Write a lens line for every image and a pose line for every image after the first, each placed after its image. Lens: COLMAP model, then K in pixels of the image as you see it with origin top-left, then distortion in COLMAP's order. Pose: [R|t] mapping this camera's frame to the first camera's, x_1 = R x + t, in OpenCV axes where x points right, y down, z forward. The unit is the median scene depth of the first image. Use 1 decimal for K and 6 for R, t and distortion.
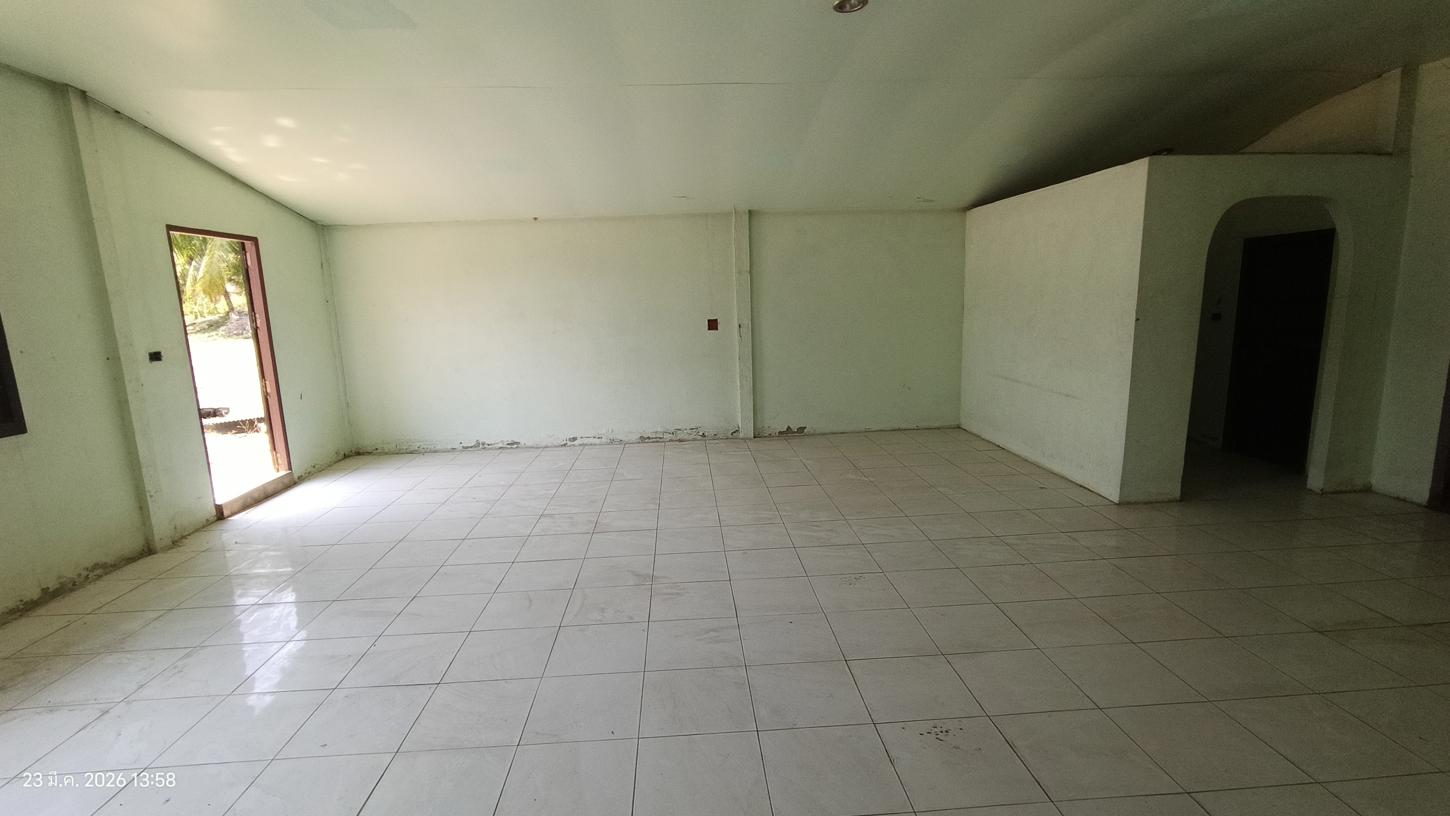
lens RADIAL K [[670.1, 0, 714.2], [0, 670.1, 410.2], [0, 0, 1]] dist [-0.023012, 0.021025]
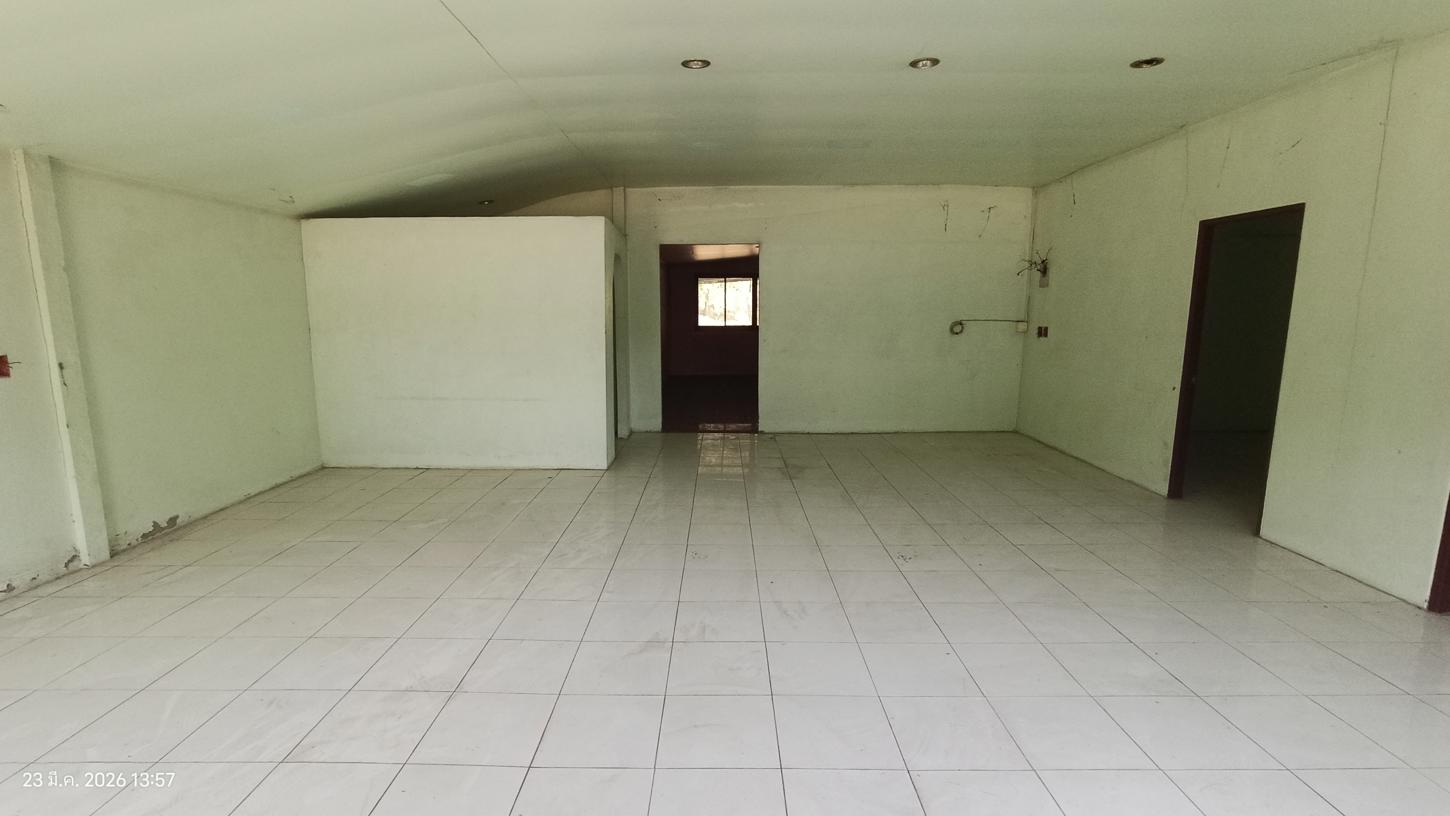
lens RADIAL K [[670.1, 0, 714.2], [0, 670.1, 410.2], [0, 0, 1]] dist [-0.023012, 0.021025]
pose [[0.061605, -0.123008, 0.990492, -0.693461], [0.169484, 0.979254, 0.111071, -0.088523], [-0.983606, 0.161030, 0.081175, 0.641758]]
